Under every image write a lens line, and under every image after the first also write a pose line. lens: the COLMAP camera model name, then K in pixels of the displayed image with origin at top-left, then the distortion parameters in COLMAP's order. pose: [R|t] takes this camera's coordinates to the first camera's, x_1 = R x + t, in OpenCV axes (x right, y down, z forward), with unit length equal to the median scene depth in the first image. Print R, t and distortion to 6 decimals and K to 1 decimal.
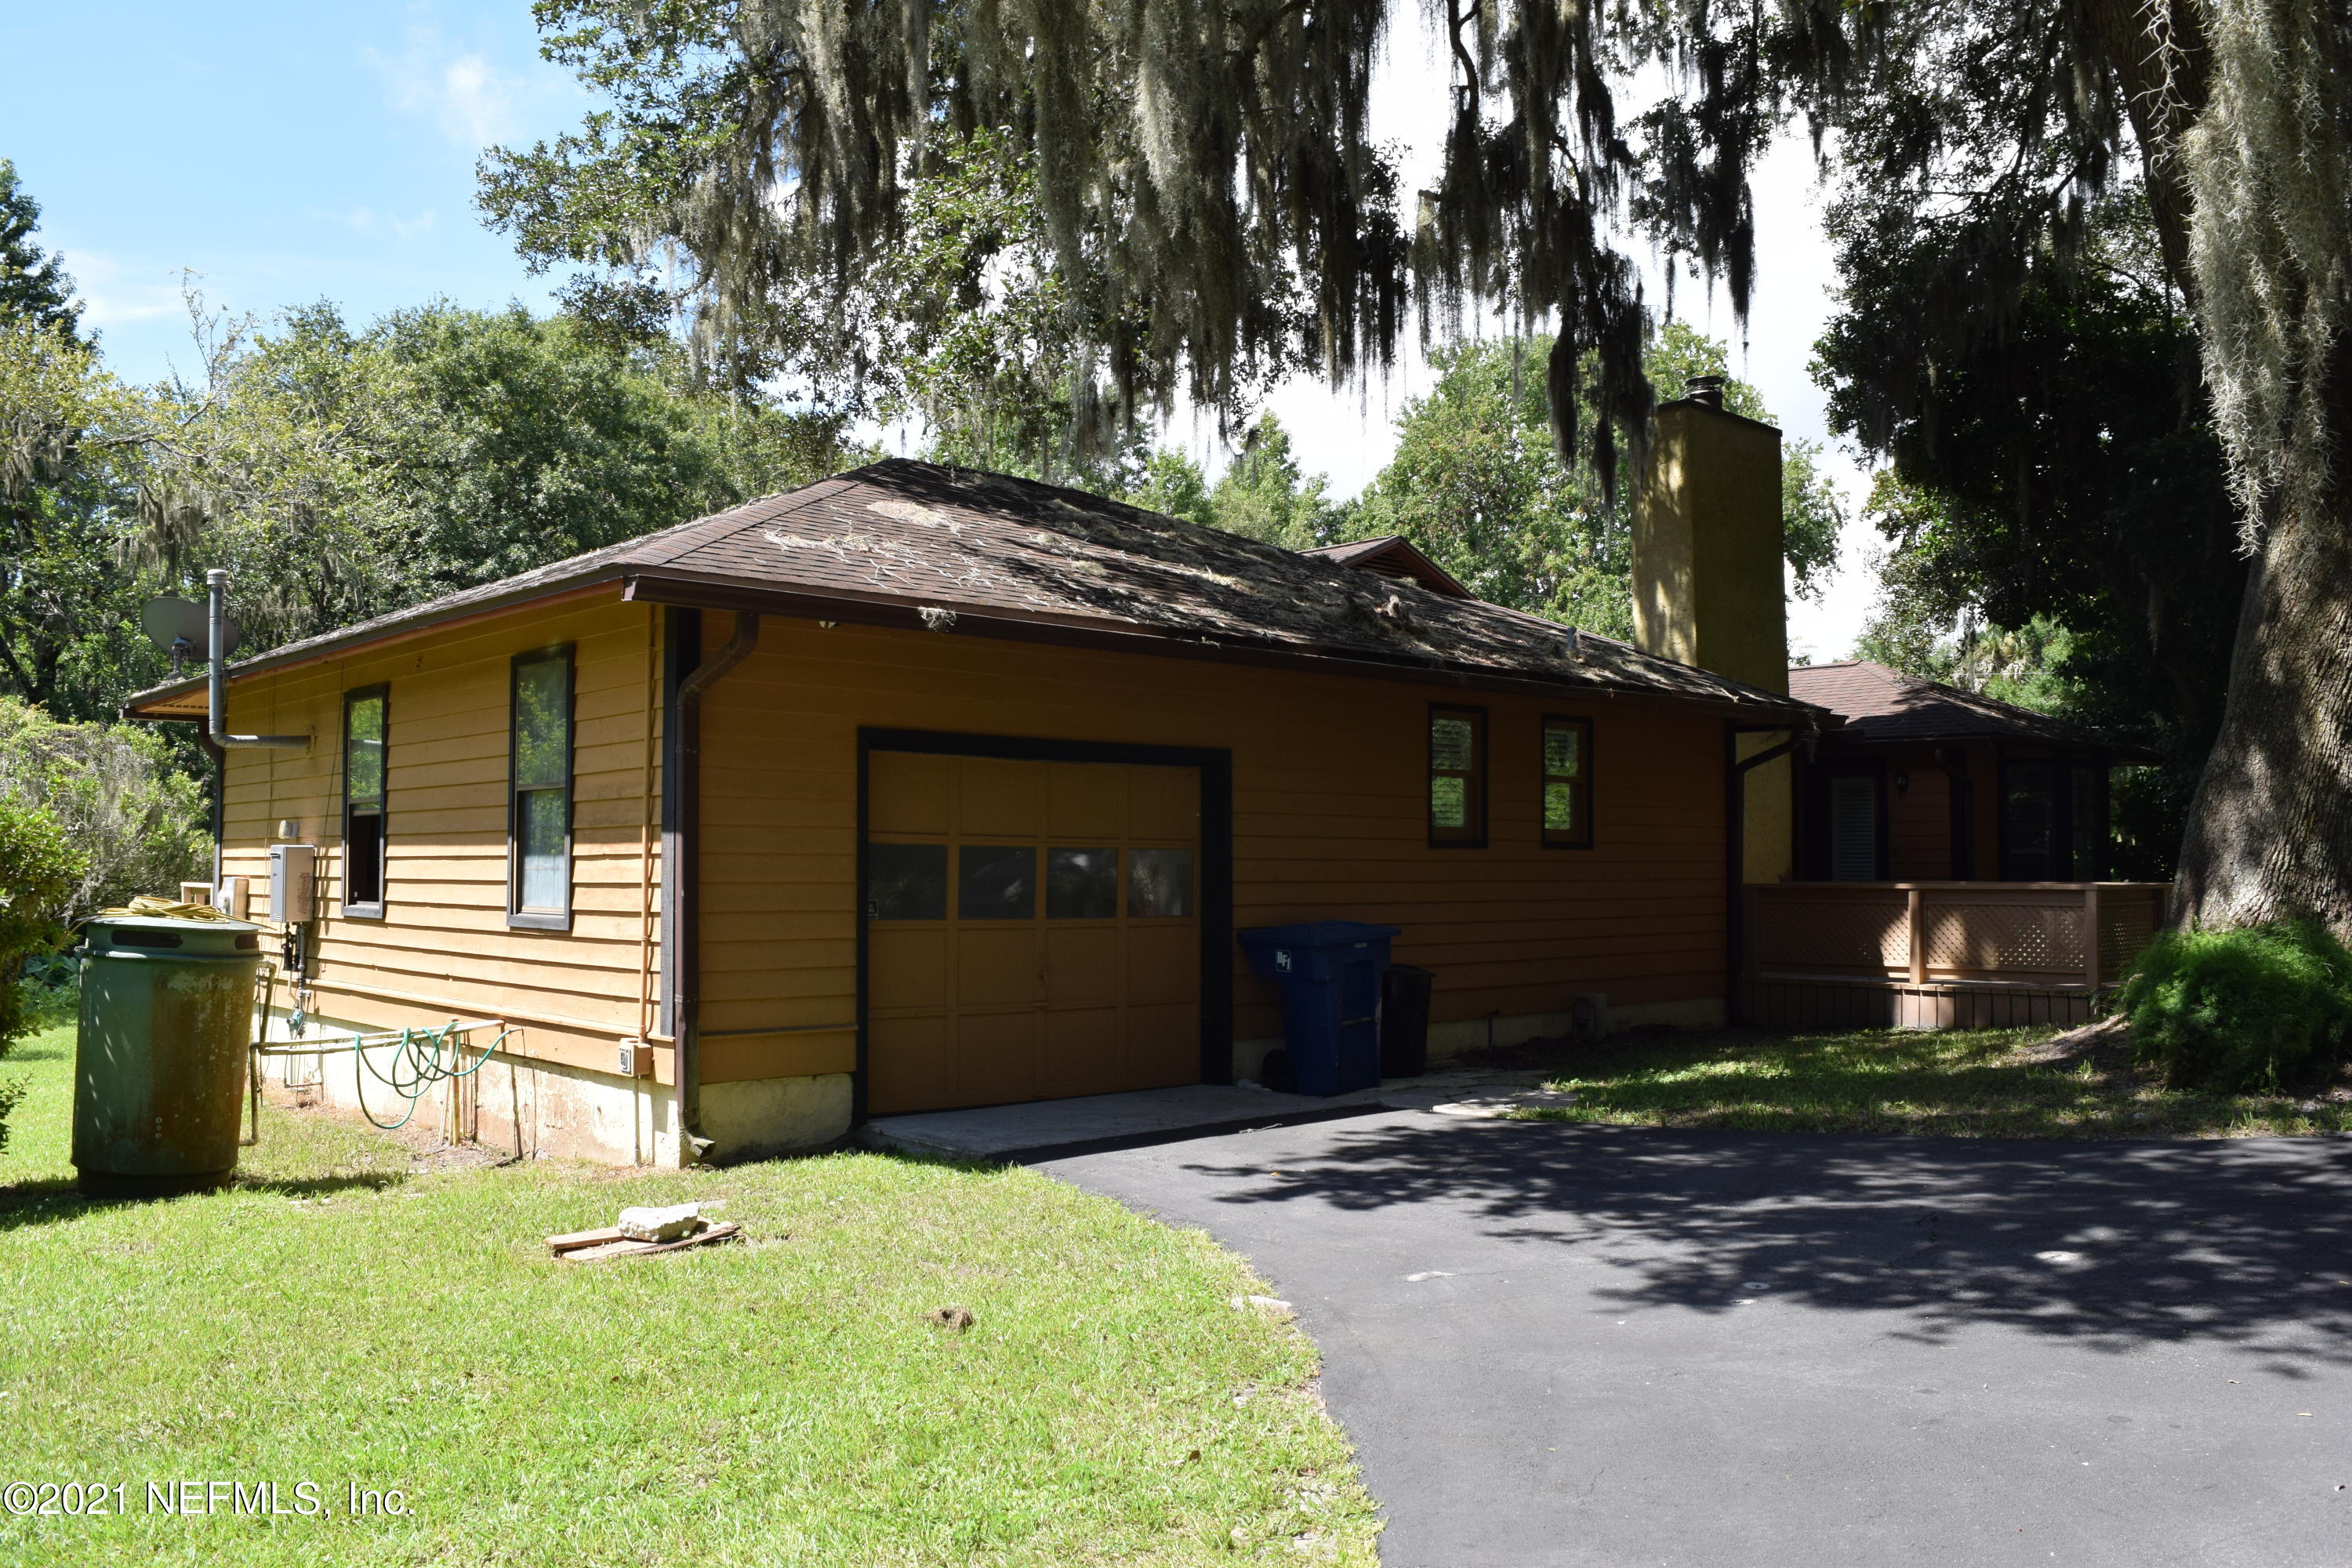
lens RADIAL K [[1811.0, 0, 1176.0], [0, 1811.0, 784.0], [0, 0, 1]] dist [-0.093139, -0.002102]
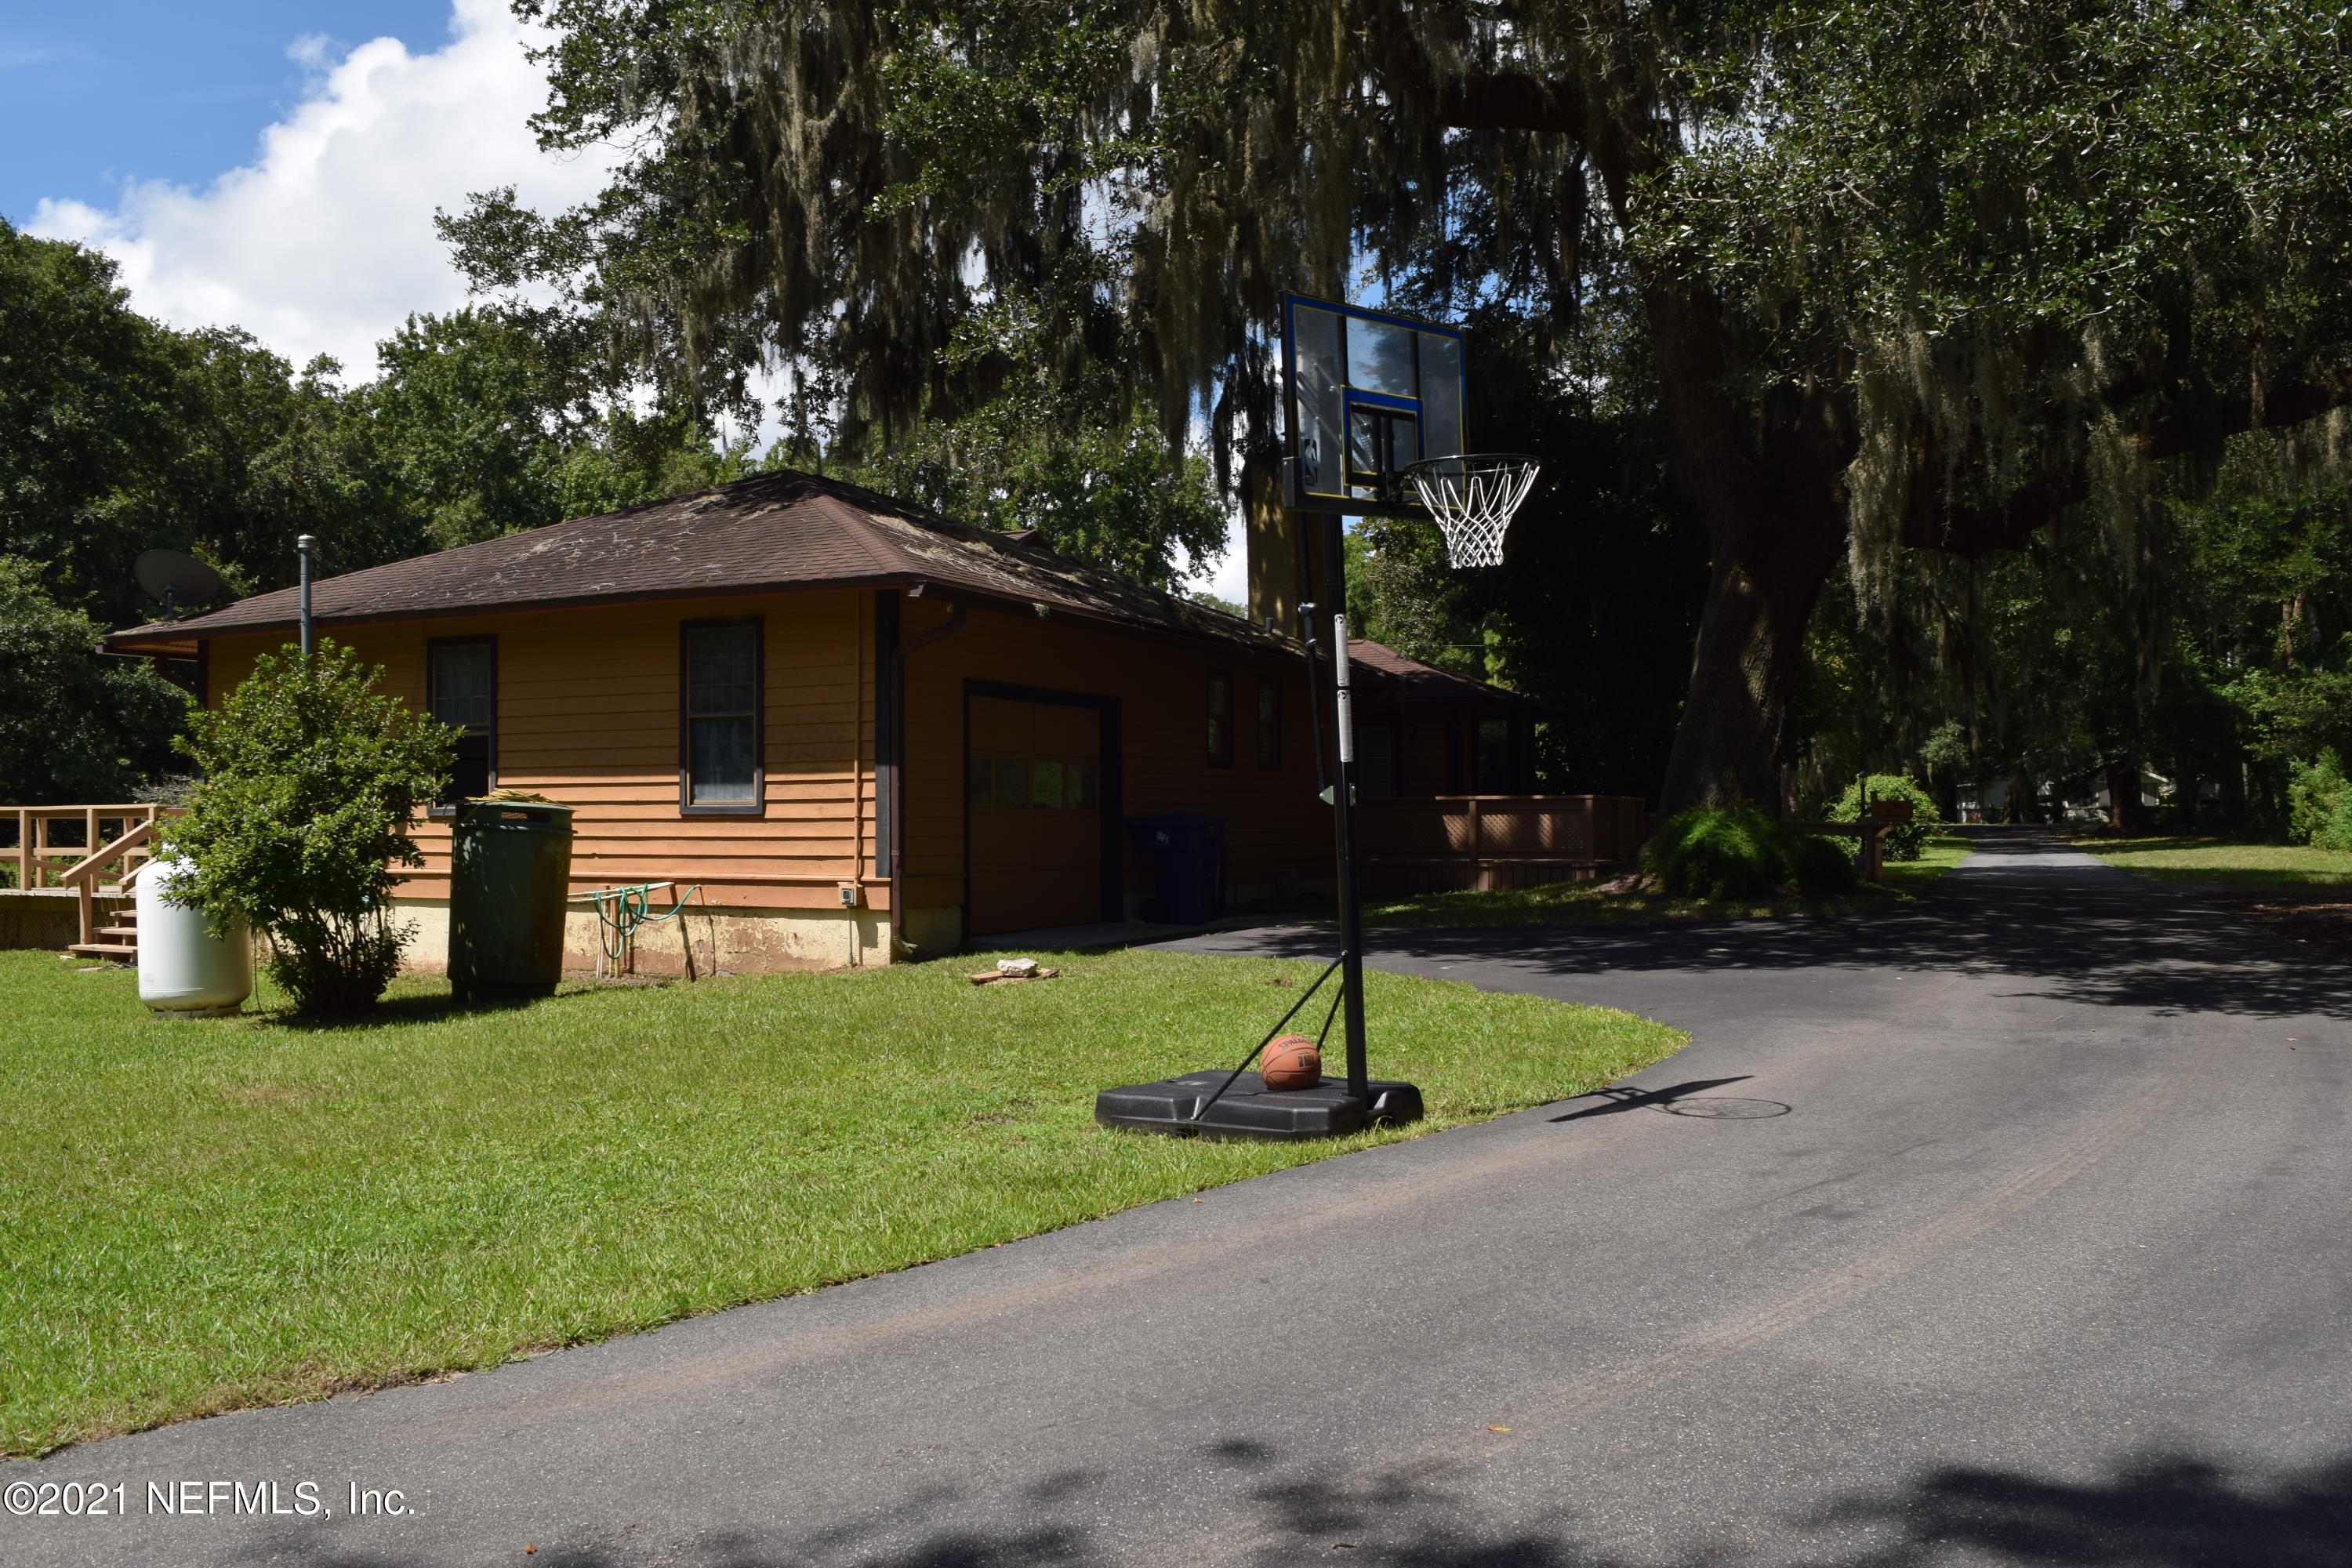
lens RADIAL K [[1811.0, 0, 1176.0], [0, 1811.0, 784.0], [0, 0, 1]] dist [-0.093139, -0.002102]
pose [[0.927426, 0.001430, 0.374004, -0.538613], [-0.010795, 0.999678, 0.022947, 0.019106], [-0.373851, -0.025319, 0.927143, -0.442988]]
